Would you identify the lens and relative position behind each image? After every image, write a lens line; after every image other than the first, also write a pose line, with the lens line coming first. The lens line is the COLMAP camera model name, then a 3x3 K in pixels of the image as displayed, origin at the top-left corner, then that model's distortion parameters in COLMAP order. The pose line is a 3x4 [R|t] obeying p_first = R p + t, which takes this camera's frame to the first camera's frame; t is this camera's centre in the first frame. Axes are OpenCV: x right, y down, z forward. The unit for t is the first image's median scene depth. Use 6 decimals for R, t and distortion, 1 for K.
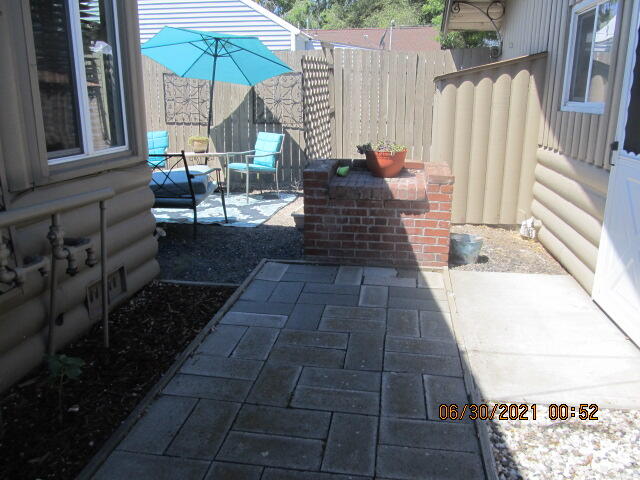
lens RADIAL K [[529.2, 0, 318.0], [0, 529.2, 237.7], [0, 0, 1]] dist [-0.043174, 0.000805]
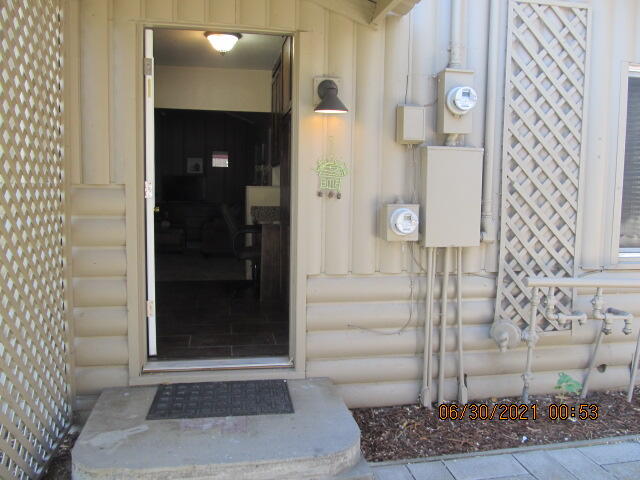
lens RADIAL K [[529.2, 0, 318.0], [0, 529.2, 237.7], [0, 0, 1]] dist [-0.043174, 0.000805]
pose [[0.330724, 0.090280, -0.939399, 0.564905], [-0.258747, 0.965944, 0.001737, 0.019569], [0.907563, 0.242492, 0.342821, -0.240766]]
